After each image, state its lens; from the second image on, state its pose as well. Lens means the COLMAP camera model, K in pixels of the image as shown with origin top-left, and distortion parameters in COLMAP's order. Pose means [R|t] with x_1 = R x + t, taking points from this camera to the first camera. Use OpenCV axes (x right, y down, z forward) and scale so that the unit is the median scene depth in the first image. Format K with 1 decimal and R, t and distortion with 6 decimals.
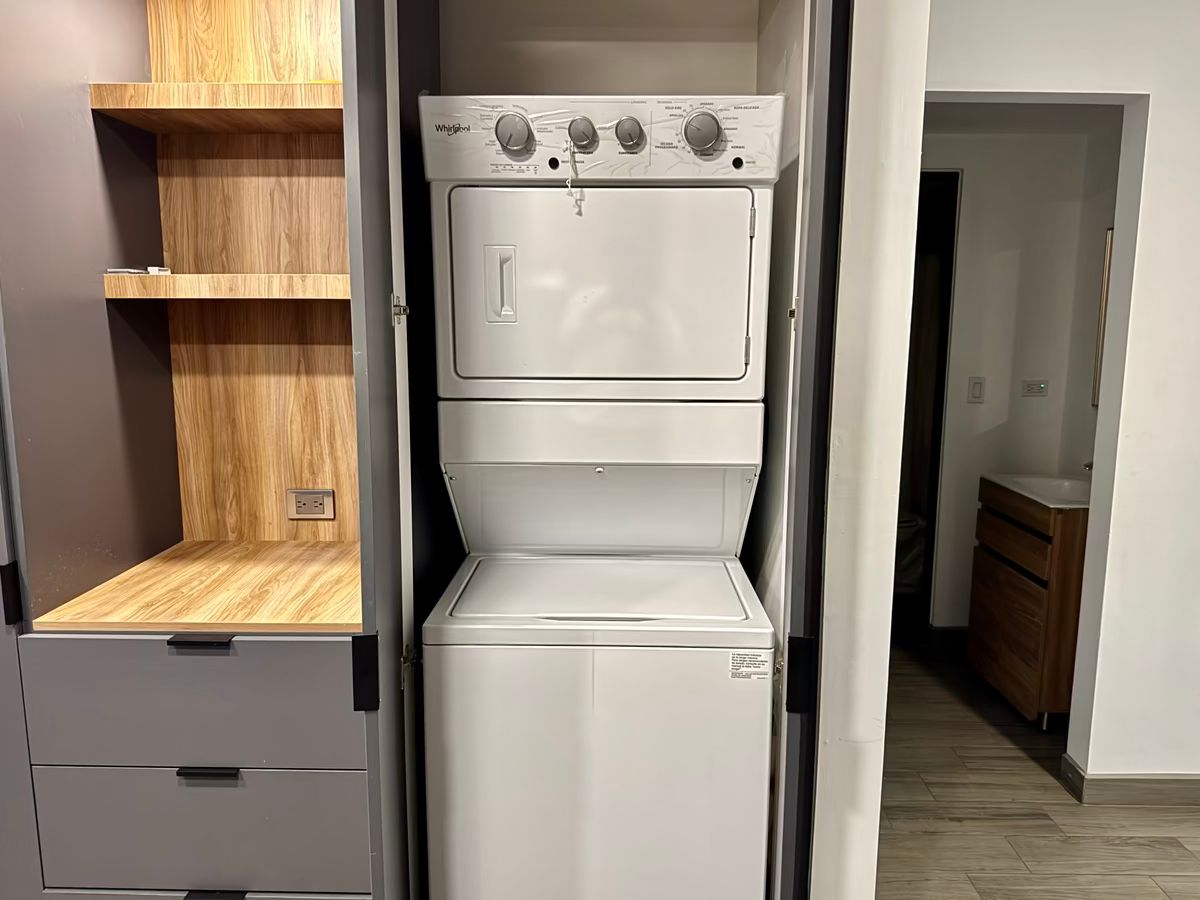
lens RADIAL K [[875.9, 0, 604.5], [0, 875.9, 447.0], [0, 0, 1]] dist [-0.015481, -0.006447]
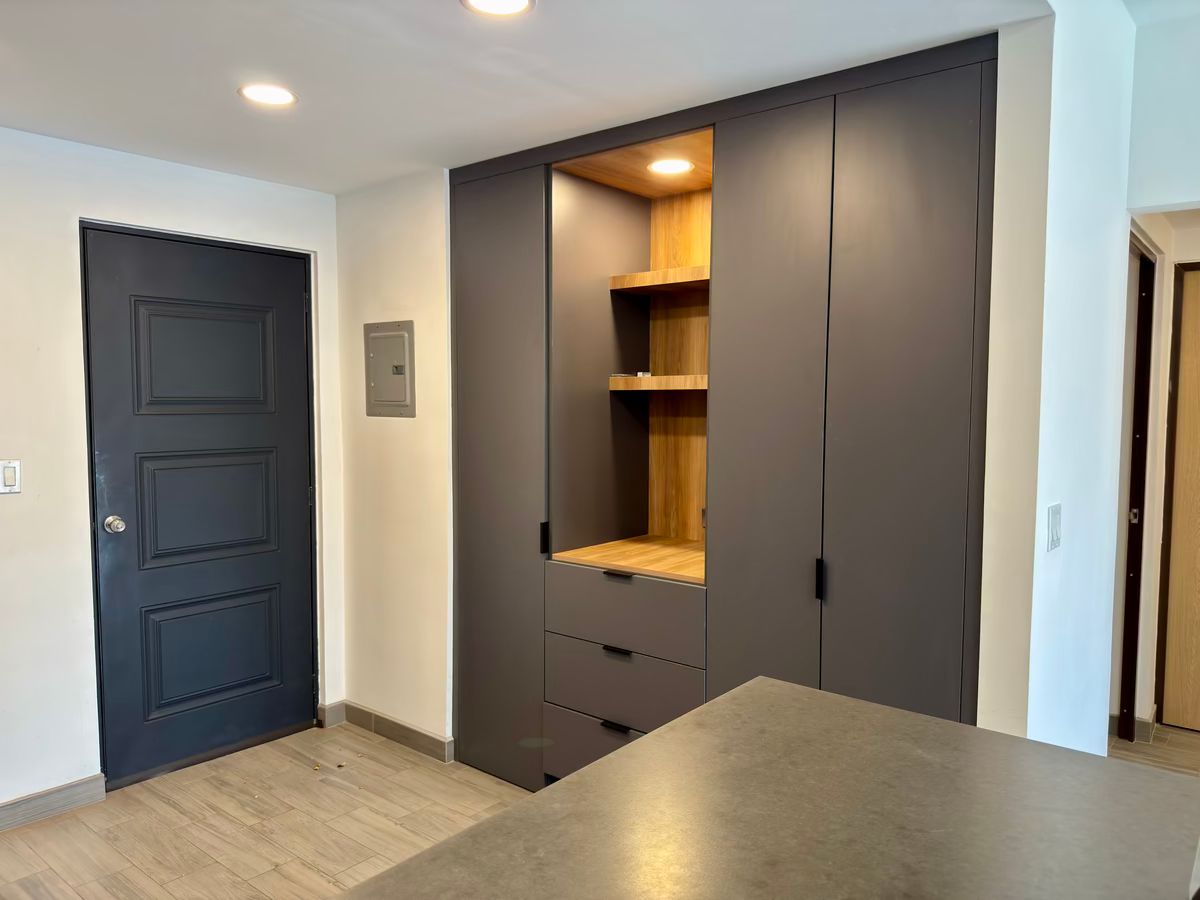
lens RADIAL K [[852.2, 0, 603.7], [0, 852.2, 456.0], [0, 0, 1]] dist [0.050996, -0.043693]
pose [[0.767248, 0.039186, -0.640152, 0.513852], [-0.096900, 0.993756, -0.055308, 0.060579], [0.633988, 0.104465, 0.766255, -0.331978]]
